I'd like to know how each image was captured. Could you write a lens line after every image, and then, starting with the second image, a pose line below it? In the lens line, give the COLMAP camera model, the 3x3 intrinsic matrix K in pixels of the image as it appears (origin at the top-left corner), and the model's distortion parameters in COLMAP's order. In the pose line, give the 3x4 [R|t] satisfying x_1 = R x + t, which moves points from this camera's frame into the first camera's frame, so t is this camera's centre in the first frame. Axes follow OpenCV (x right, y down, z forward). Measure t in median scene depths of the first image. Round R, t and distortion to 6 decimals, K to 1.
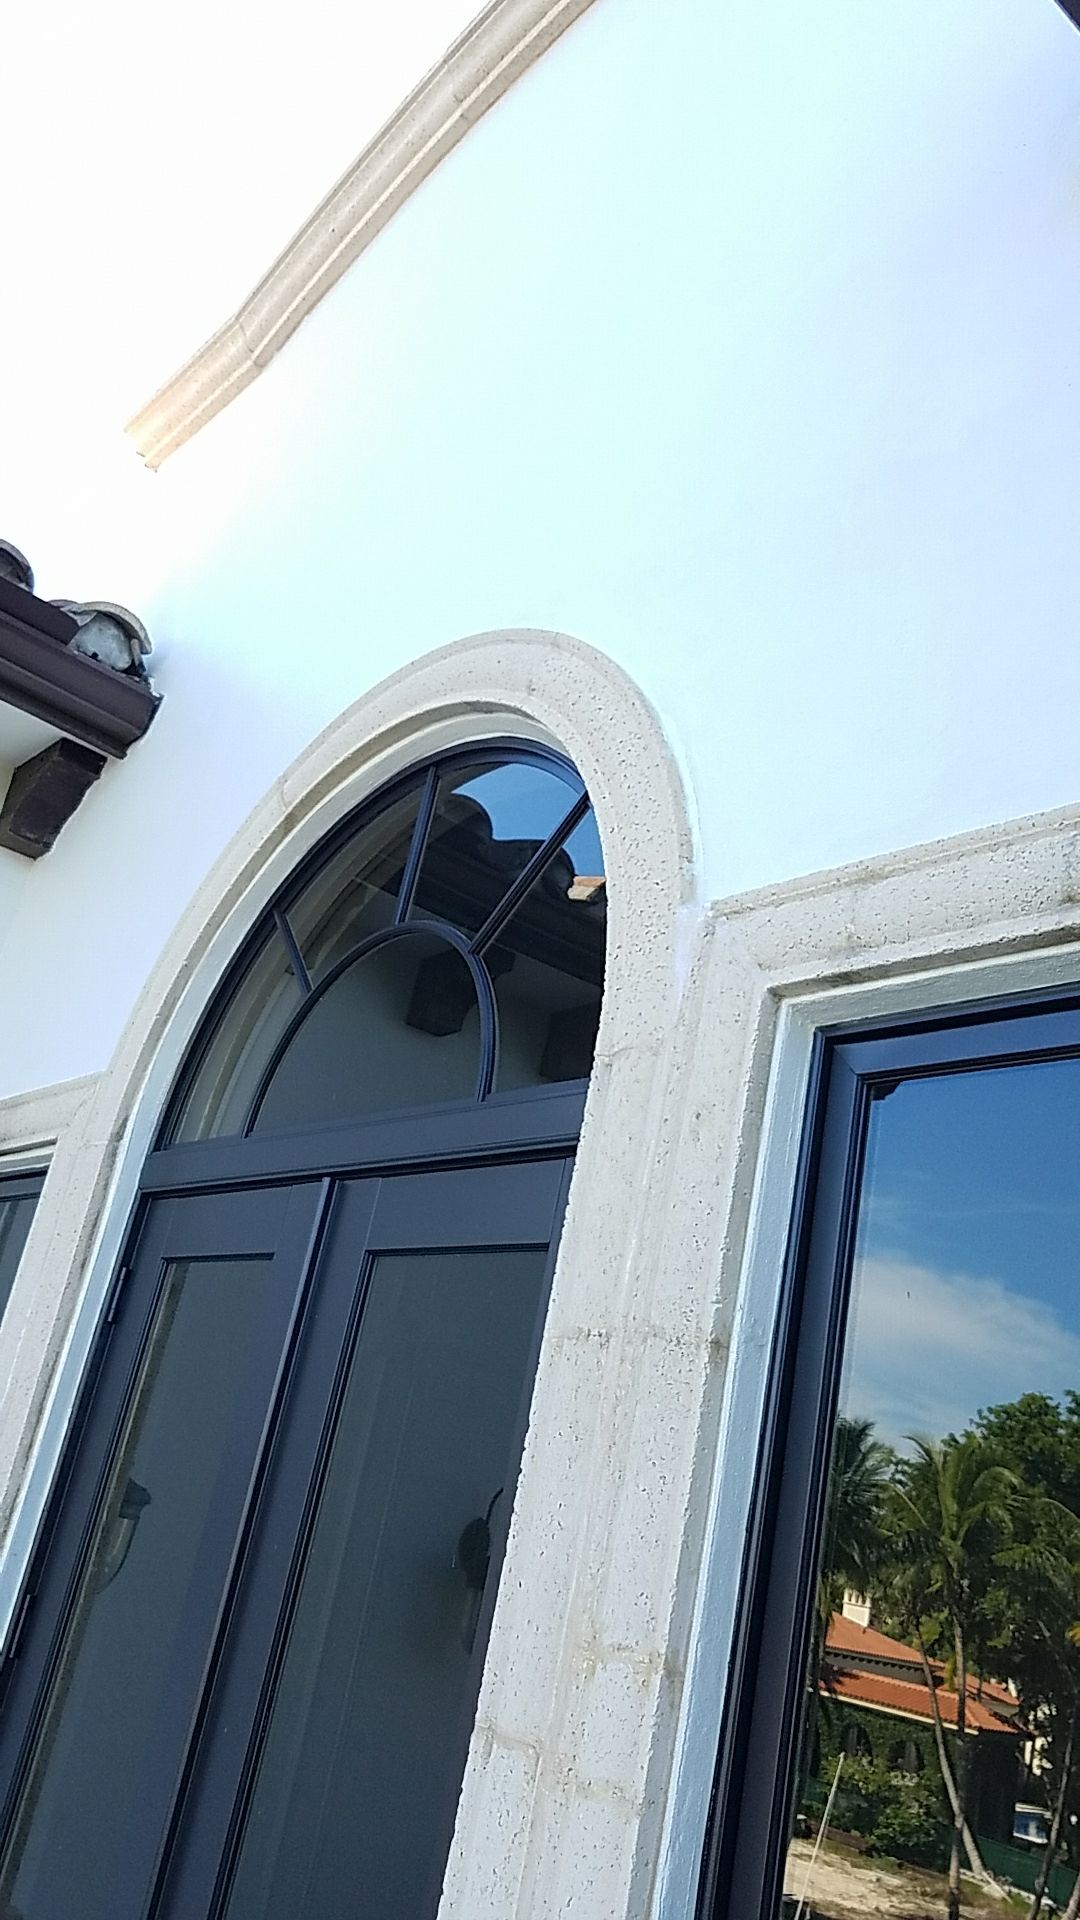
lens RADIAL K [[1467.7, 0, 540.0], [0, 1467.7, 960.0], [0, 0, 1]] dist [-0.065903, 0.009251]
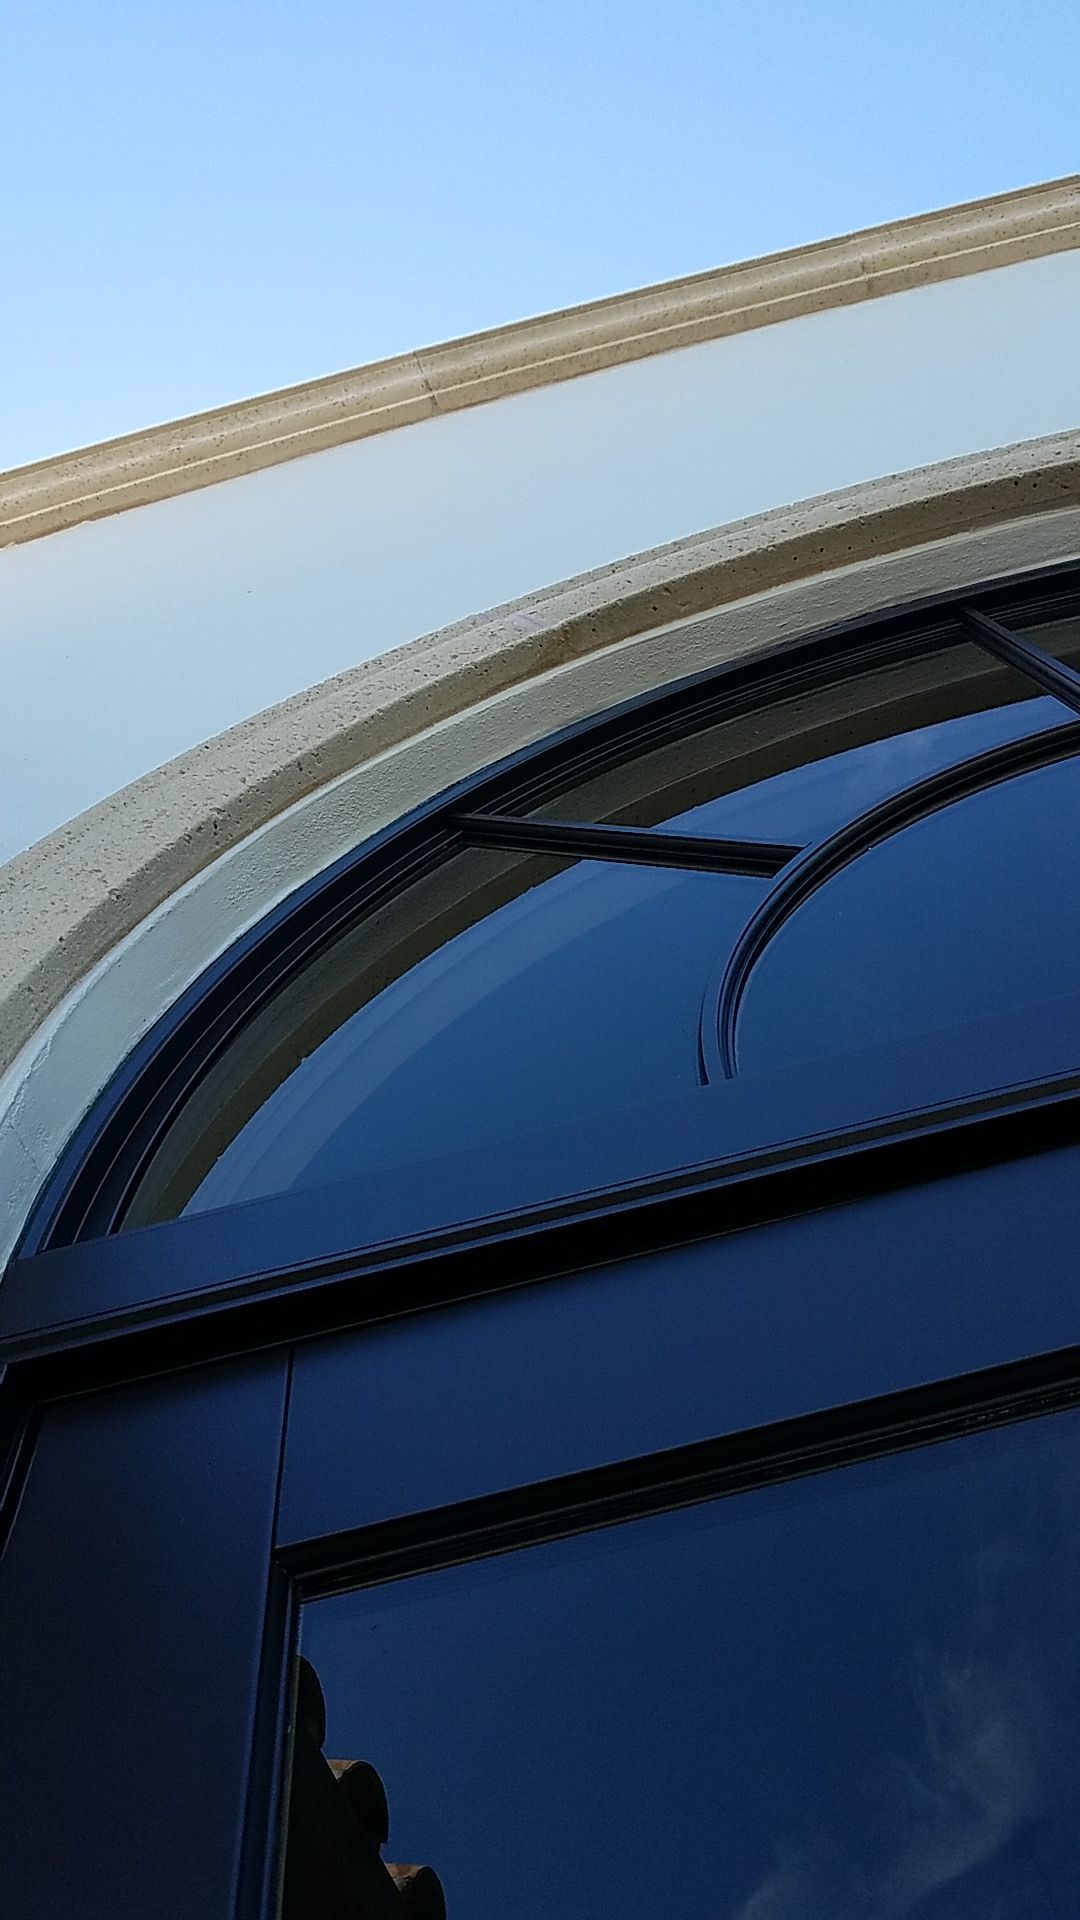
lens RADIAL K [[1467.7, 0, 540.0], [0, 1467.7, 960.0], [0, 0, 1]] dist [-0.065903, 0.009251]
pose [[0.771373, 0.409040, 0.487513, -0.353065], [0.019090, 0.750851, -0.660195, 0.268861], [-0.636096, 0.518563, 0.571378, 0.802485]]
